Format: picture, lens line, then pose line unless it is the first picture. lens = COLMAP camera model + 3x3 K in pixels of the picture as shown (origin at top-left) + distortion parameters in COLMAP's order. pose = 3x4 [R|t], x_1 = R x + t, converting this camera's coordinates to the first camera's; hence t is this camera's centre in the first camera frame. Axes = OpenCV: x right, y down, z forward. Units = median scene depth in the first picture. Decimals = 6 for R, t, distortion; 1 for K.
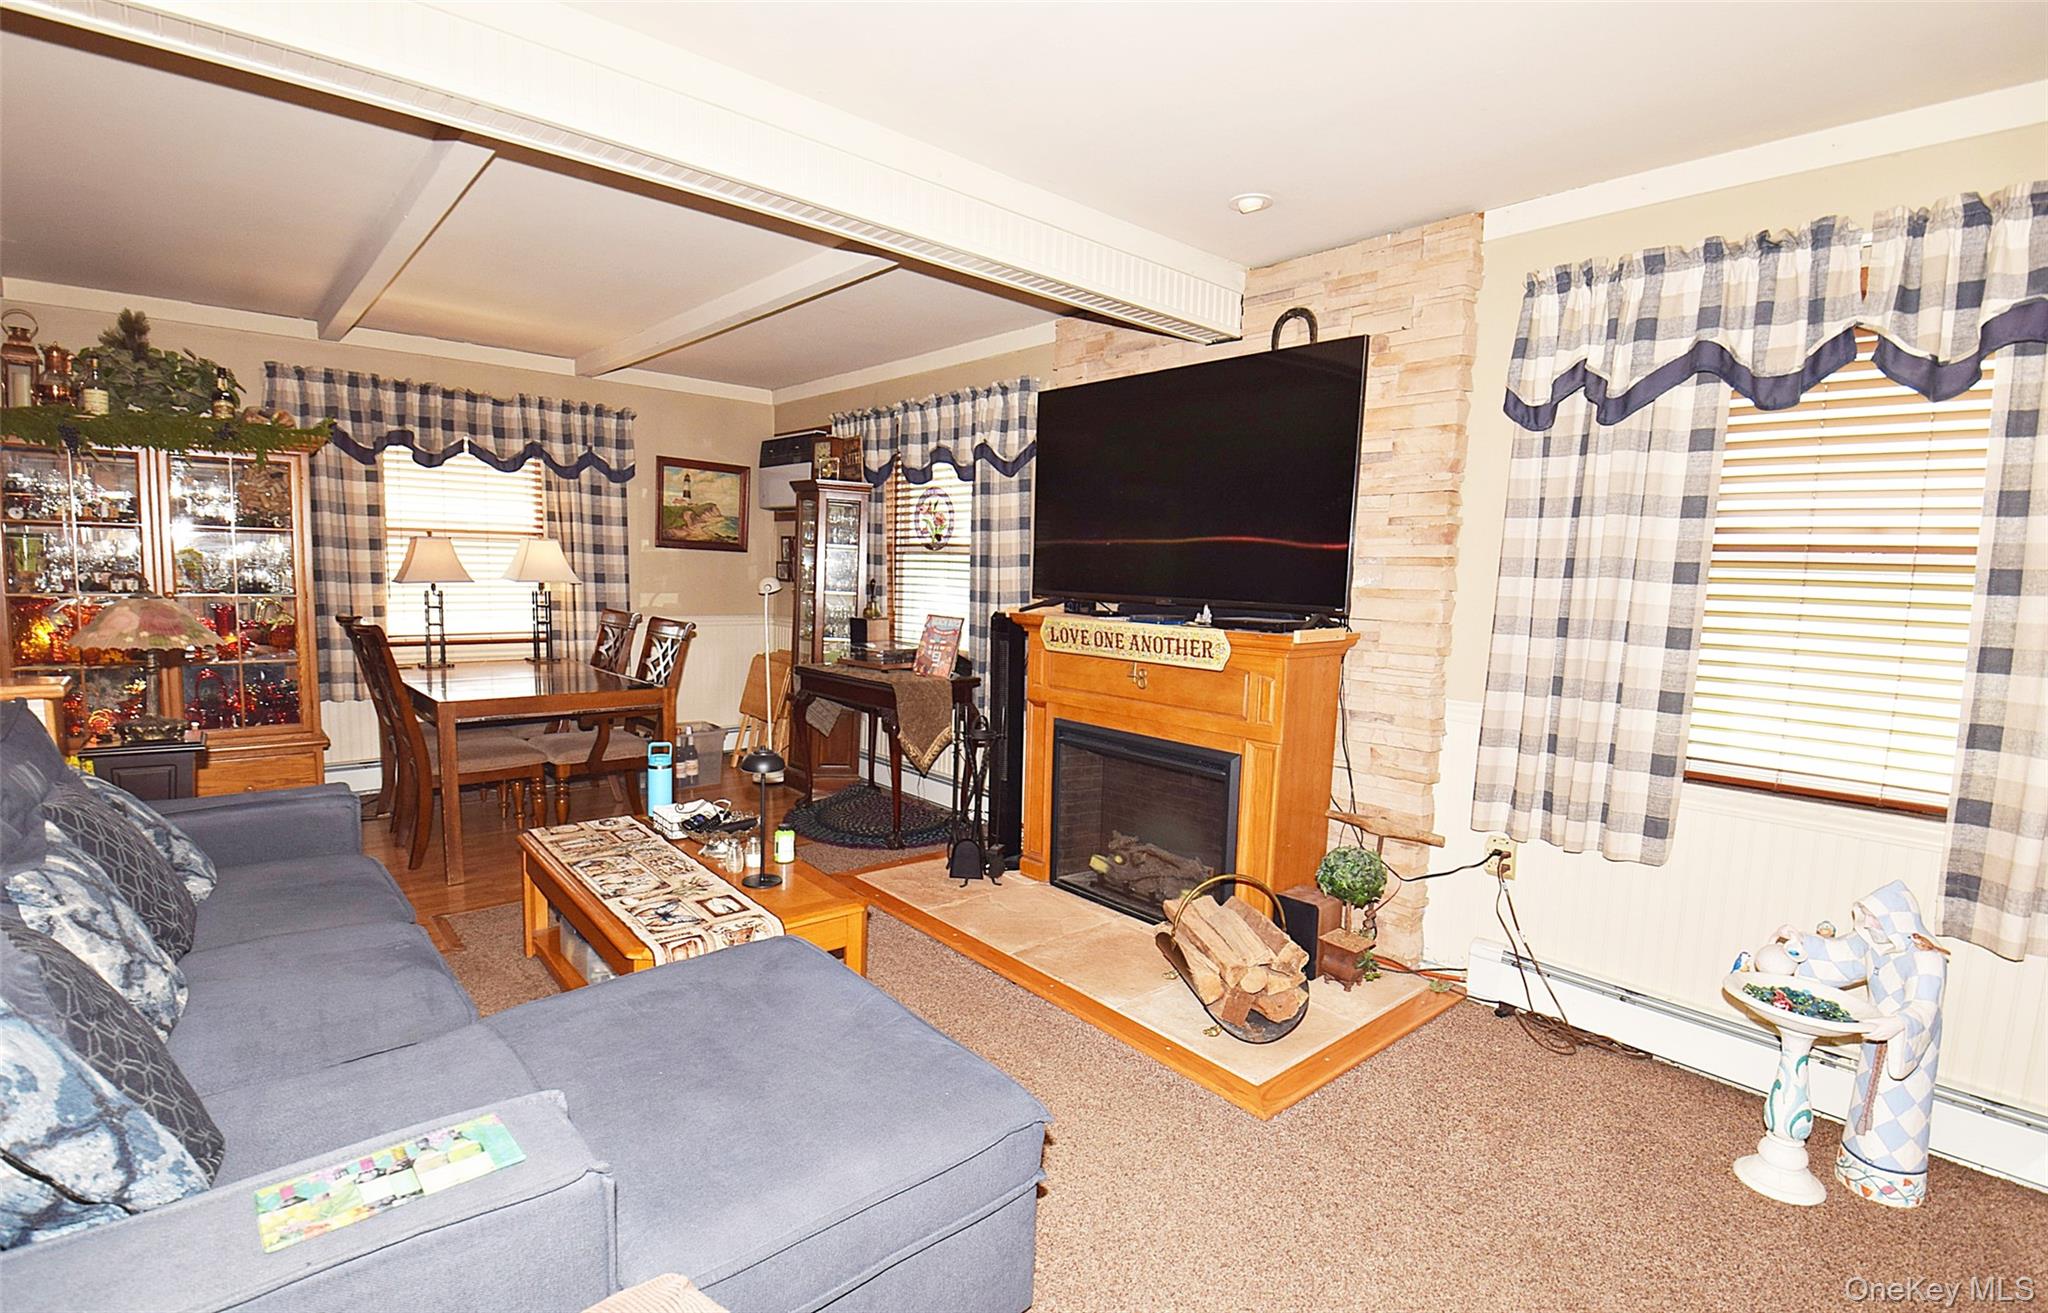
lens RADIAL K [[936.8, 0, 1018.6], [0, 936.8, 676.1], [0, 0, 1]] dist [-0.000312, -0.000200]
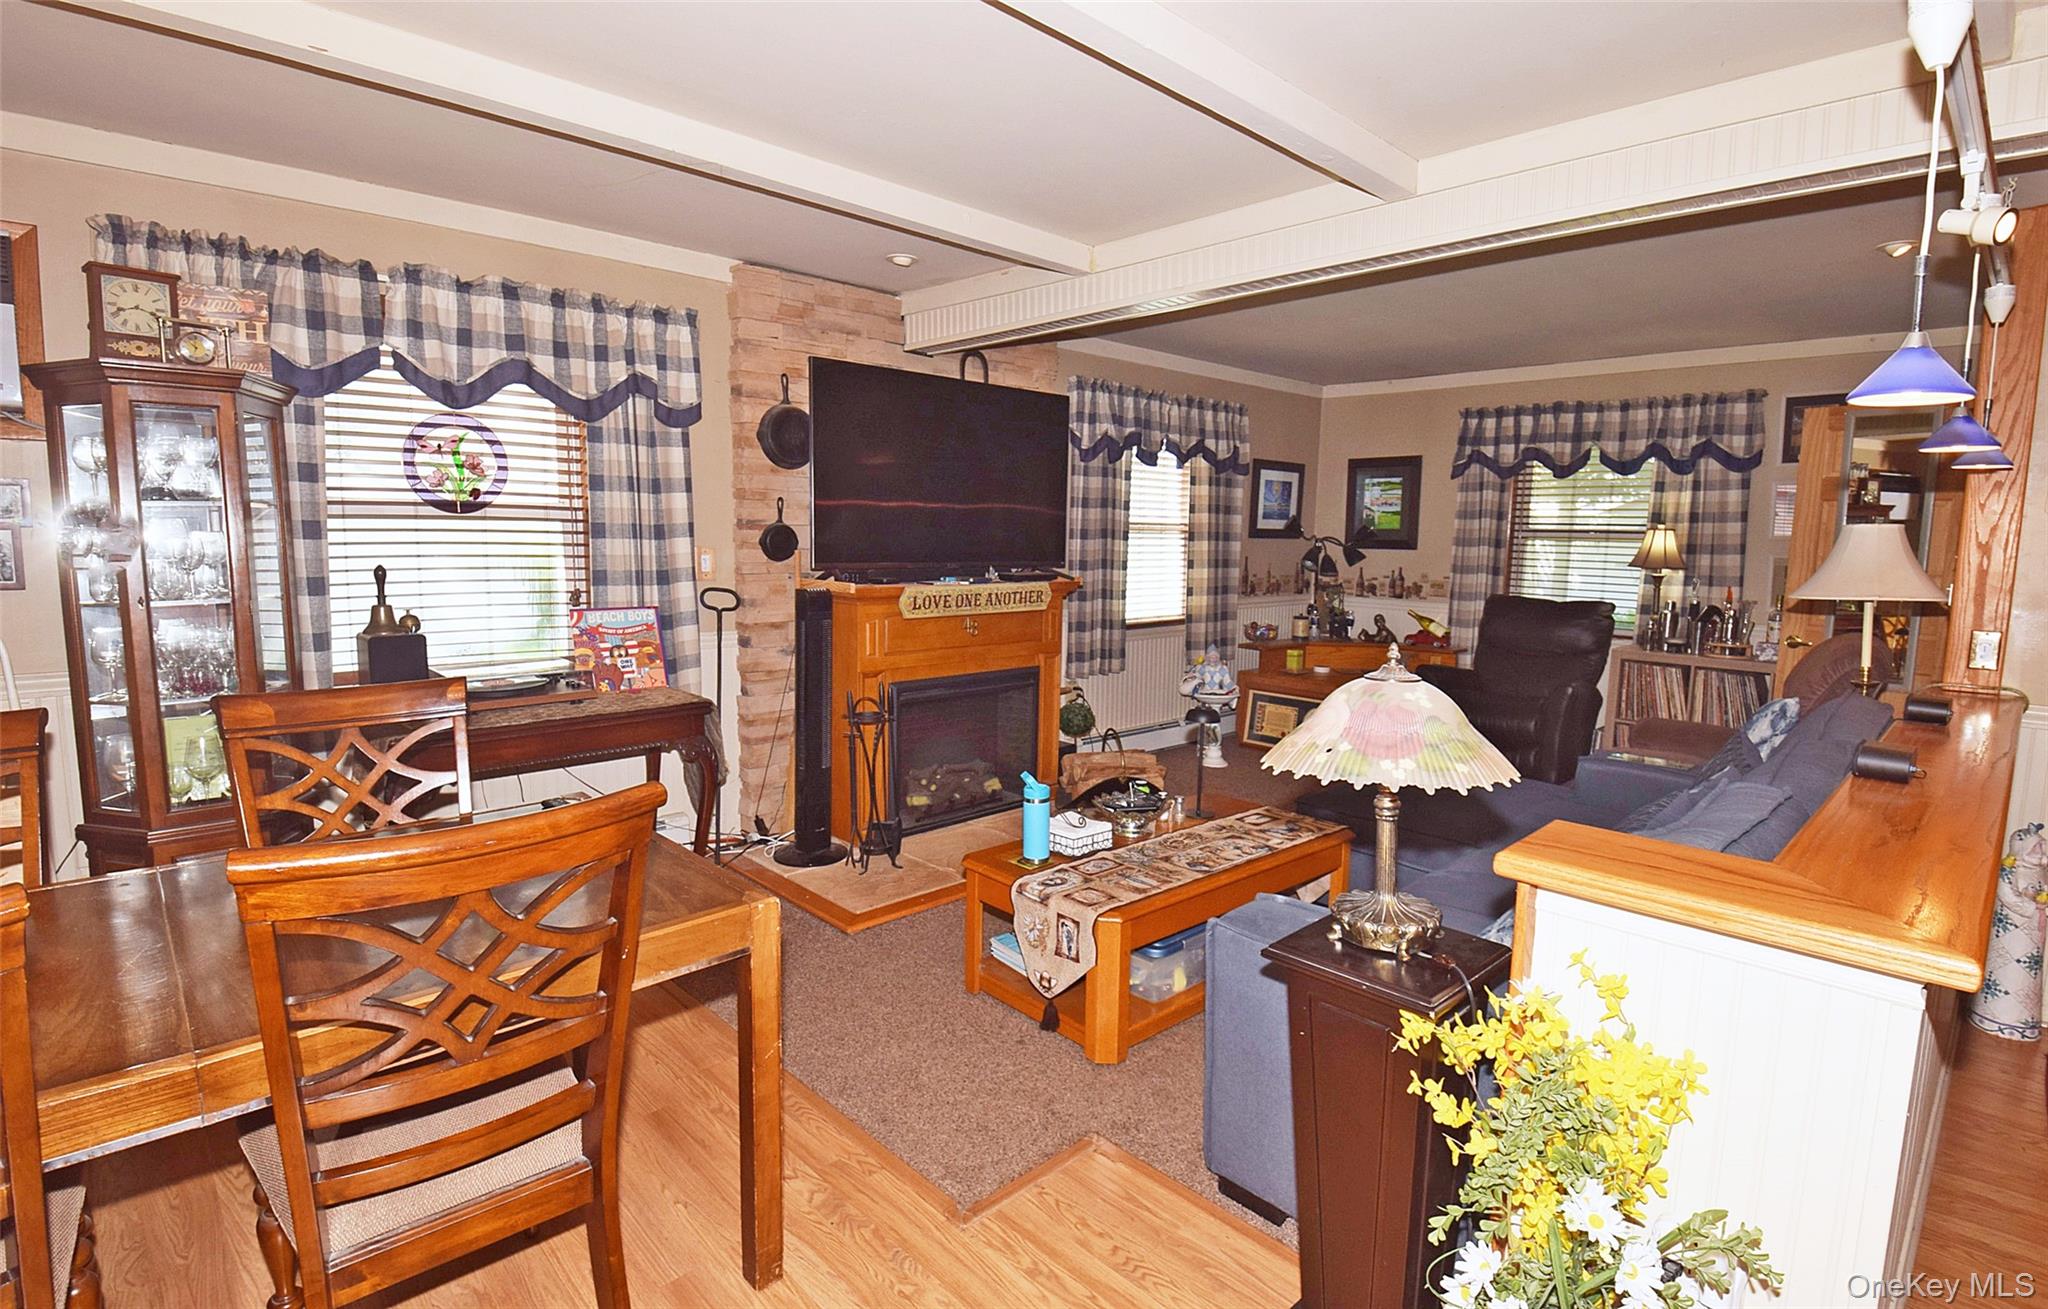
lens RADIAL K [[975.0, 0, 1024.0], [0, 975.0, 654.5], [0, 0, 1]] dist [0.034143, -0.062318]
pose [[-0.031266, -0.156839, 0.987129, -0.766814], [0.095766, 0.982598, 0.159152, -0.107628], [-0.994913, 0.099509, -0.015702, 0.629824]]
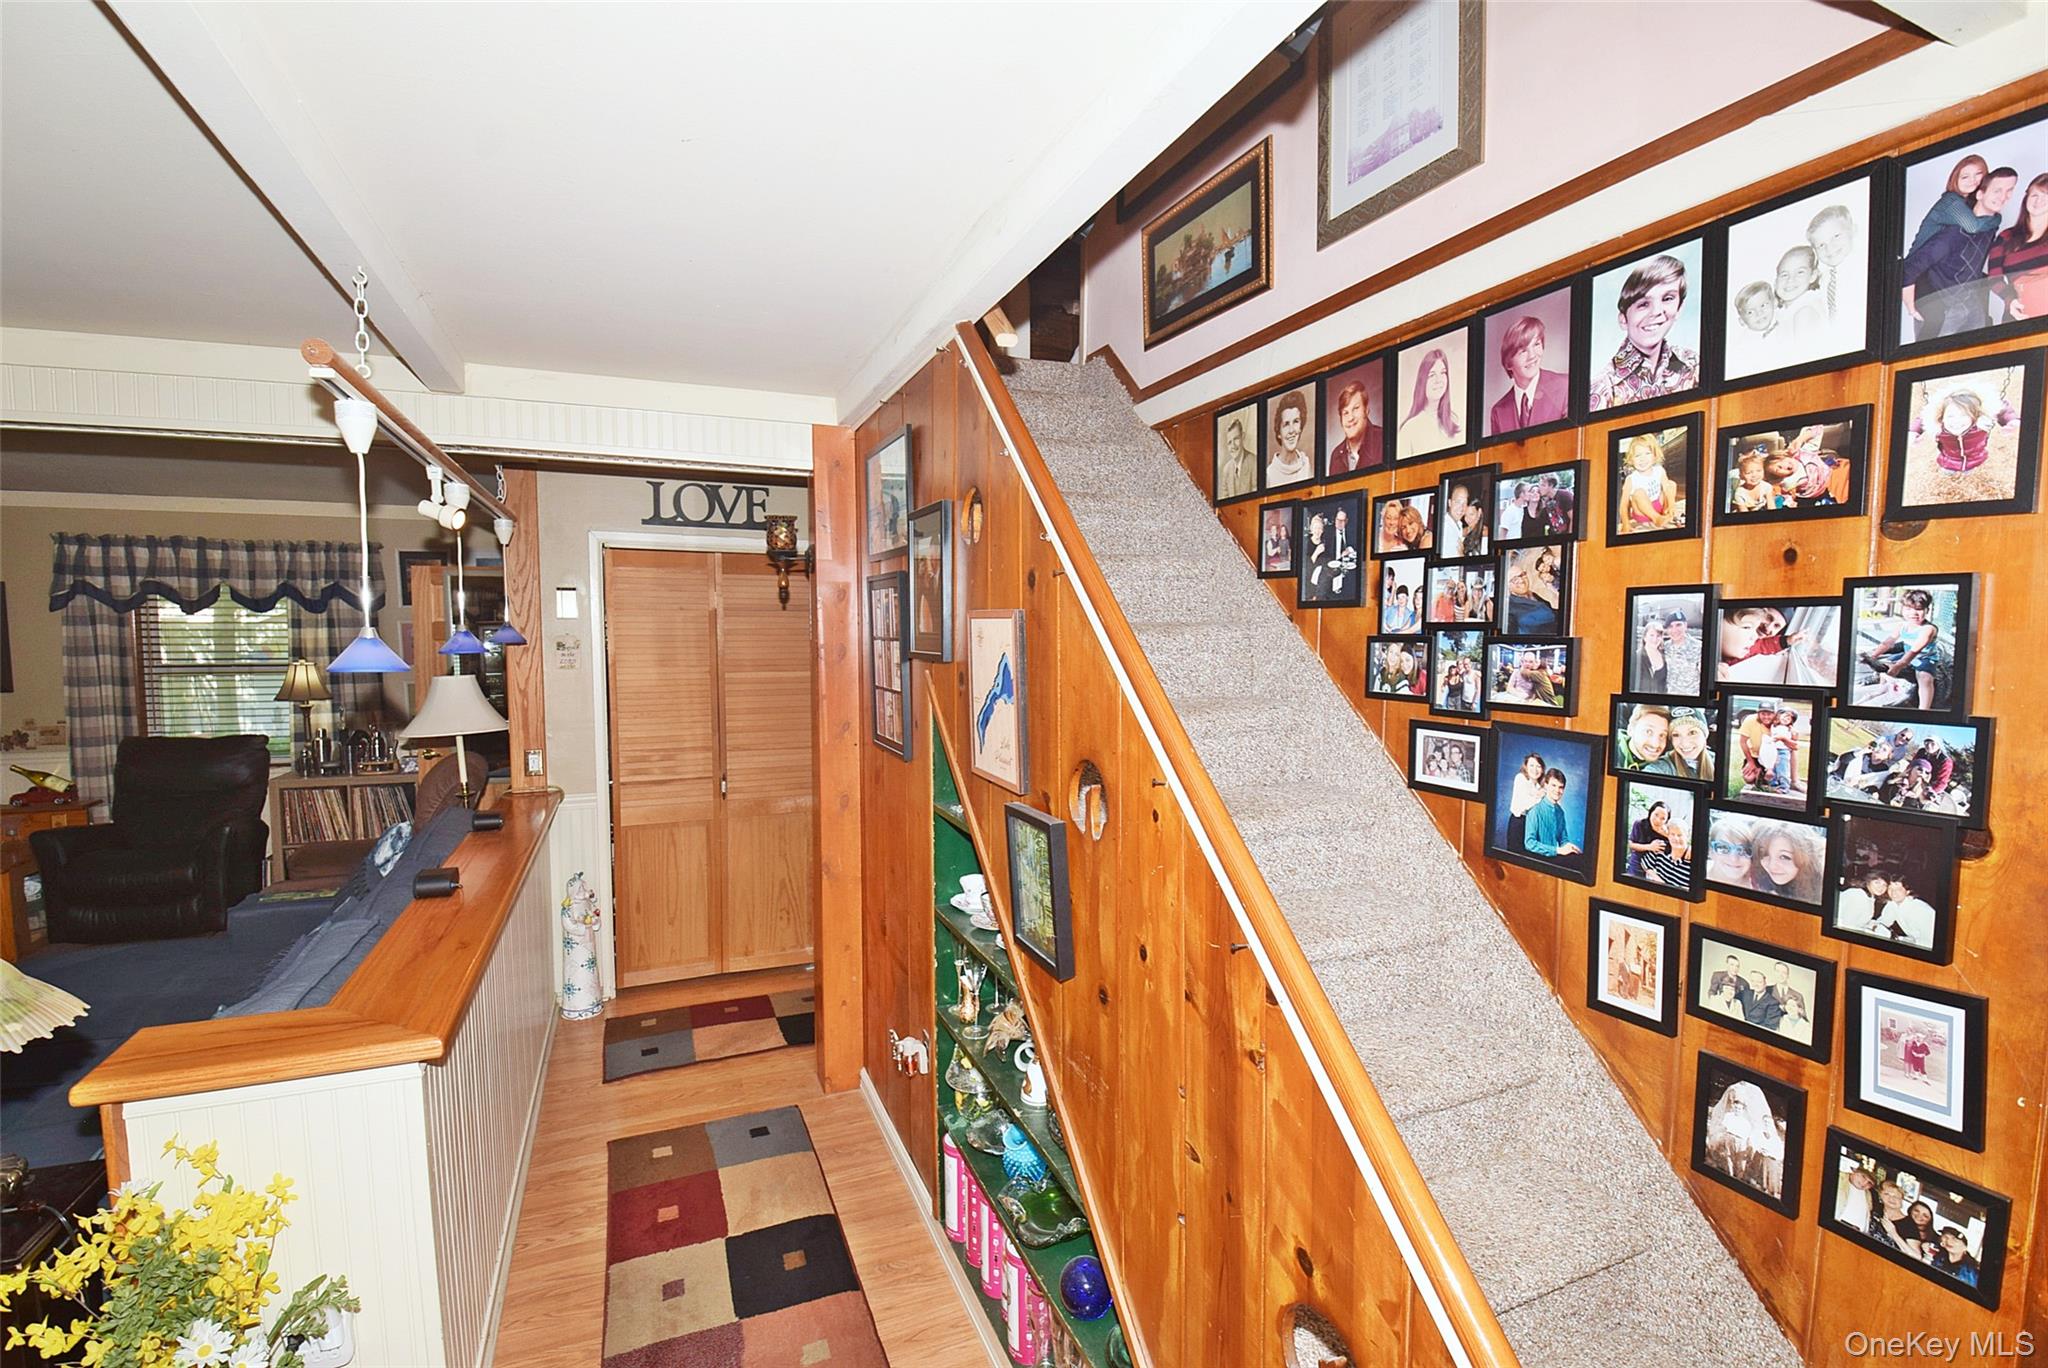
lens RADIAL K [[921.7, 0, 1030.8], [0, 921.7, 695.9], [0, 0, 1]] dist [-0.030933, -0.000352]
pose [[-0.948688, -0.055818, 0.311250, -0.864494], [0.003434, 0.982421, 0.186648, -0.163713], [-0.316196, 0.178139, -0.931819, 0.637199]]
